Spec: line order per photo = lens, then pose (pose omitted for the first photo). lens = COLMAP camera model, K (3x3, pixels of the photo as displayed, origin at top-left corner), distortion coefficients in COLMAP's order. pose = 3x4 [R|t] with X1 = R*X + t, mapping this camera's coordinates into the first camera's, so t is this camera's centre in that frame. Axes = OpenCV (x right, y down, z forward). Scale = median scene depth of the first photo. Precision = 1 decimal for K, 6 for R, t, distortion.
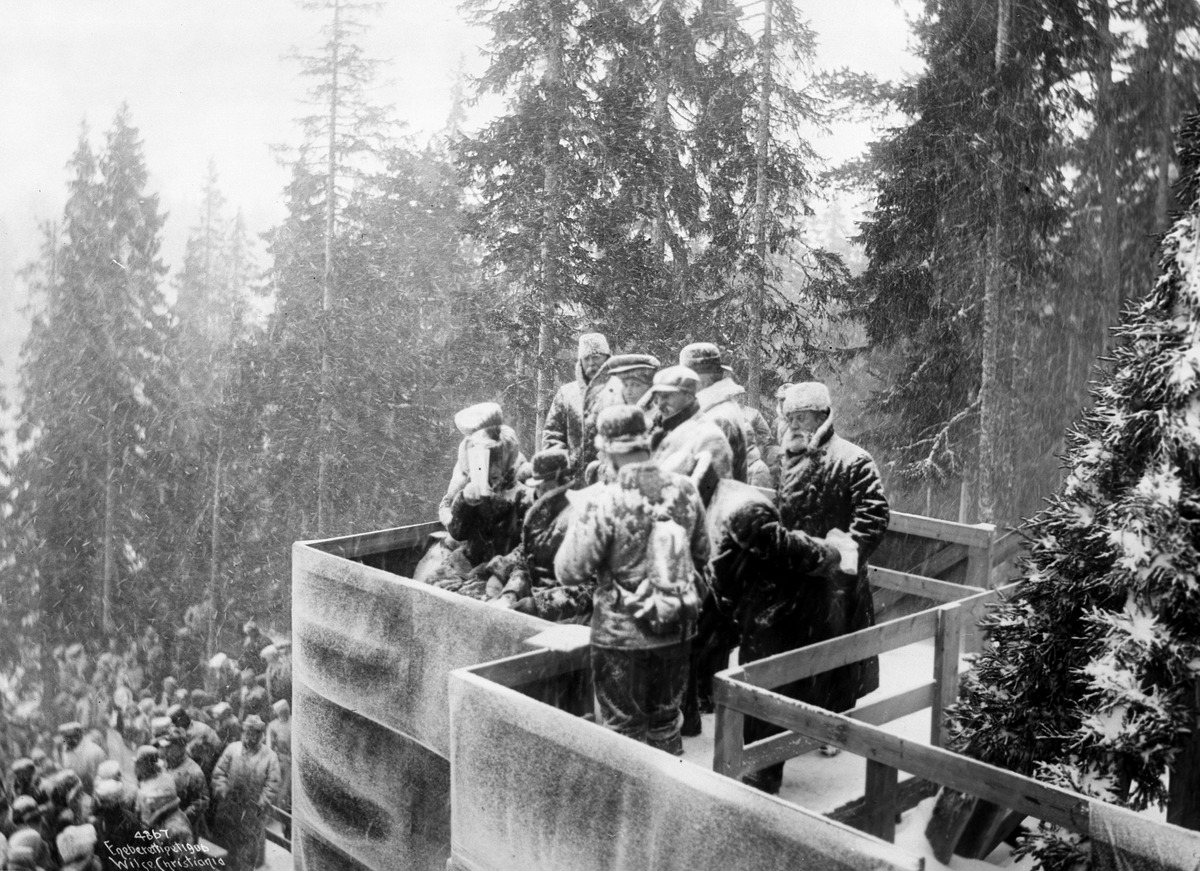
lens RADIAL K [[1427.5, 0, 599.8], [0, 1427.5, 434.7], [0, 0, 1]] dist [-0.010501, 0.000000]
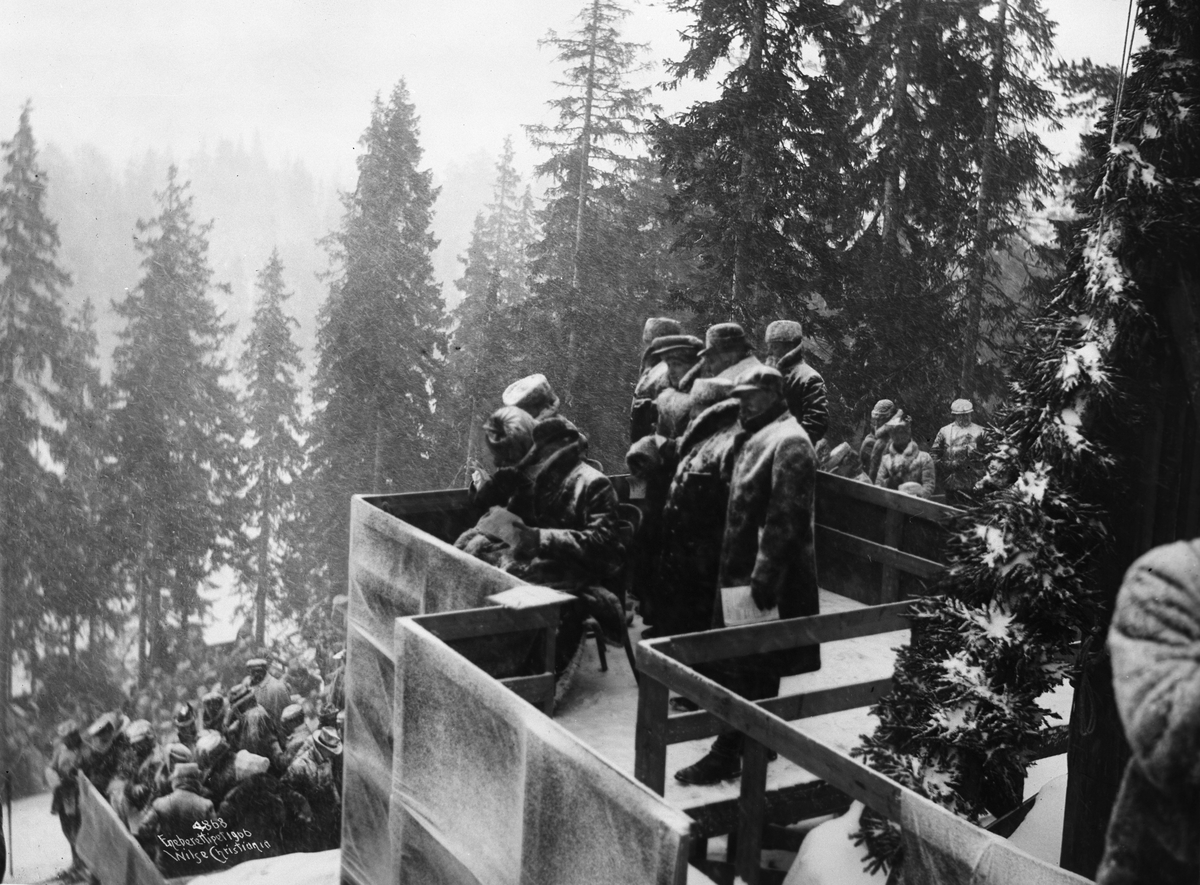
lens RADIAL K [[1411.4, 0, 599.7], [0, 1411.4, 443.6], [0, 0, 1]] dist [0.000266, 0.000000]
pose [[0.983488, 0.065469, -0.168716, 0.263279], [-0.062486, 0.997782, 0.022937, 0.004822], [0.169843, -0.012016, 0.985398, -0.008262]]
